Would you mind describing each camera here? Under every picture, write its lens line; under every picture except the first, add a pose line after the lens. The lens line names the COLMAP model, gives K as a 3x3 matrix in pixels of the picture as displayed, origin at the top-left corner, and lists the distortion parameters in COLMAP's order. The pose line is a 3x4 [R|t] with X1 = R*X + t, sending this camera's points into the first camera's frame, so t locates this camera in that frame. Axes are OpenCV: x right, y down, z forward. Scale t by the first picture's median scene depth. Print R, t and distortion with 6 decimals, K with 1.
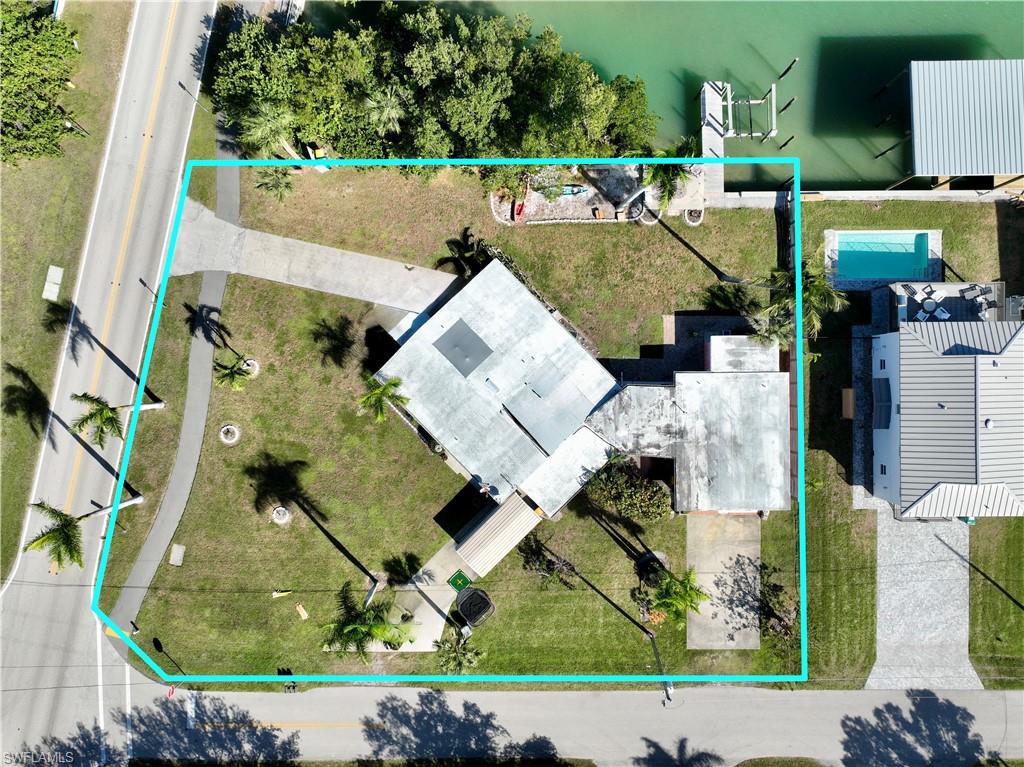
lens RADIAL K [[720.3, 0, 524.4], [0, 720.3, 387.4], [0, 0, 1]] dist [0.000768, 0.010243]
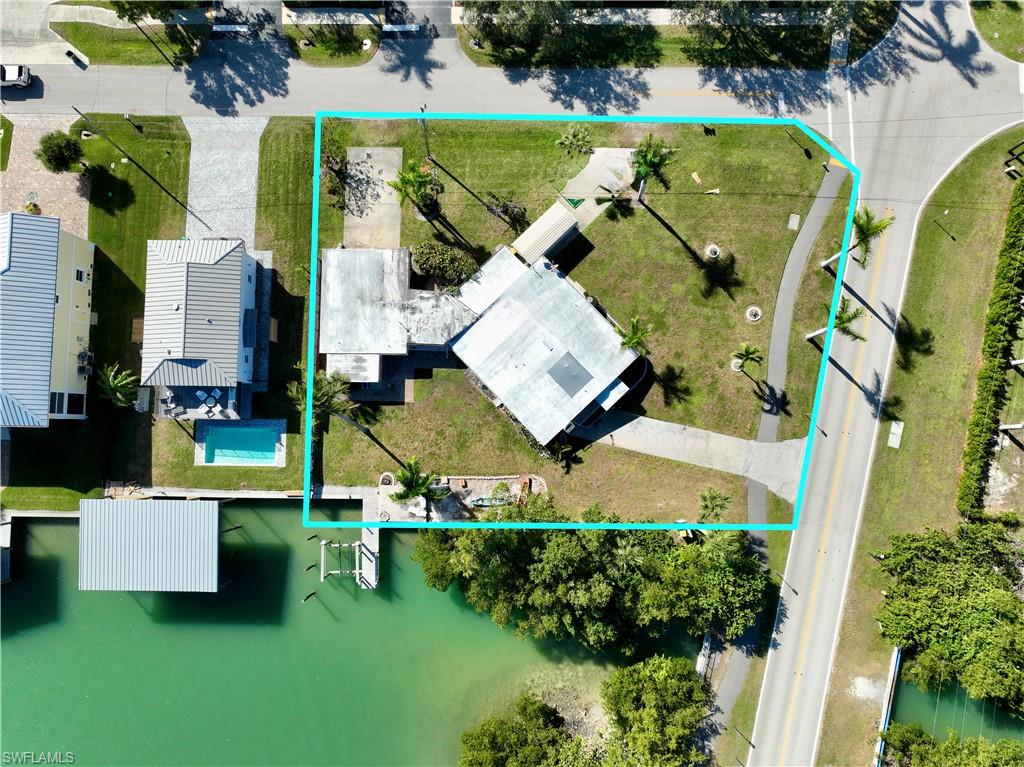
lens RADIAL K [[773.6, 0, 506.9], [0, 773.6, 387.5], [0, 0, 1]] dist [0.005193, 0.010455]
pose [[-0.999642, -0.015405, 0.021880, -0.002409], [0.017104, -0.996669, 0.079735, -0.185018], [0.020579, 0.080081, 0.996576, -0.373136]]
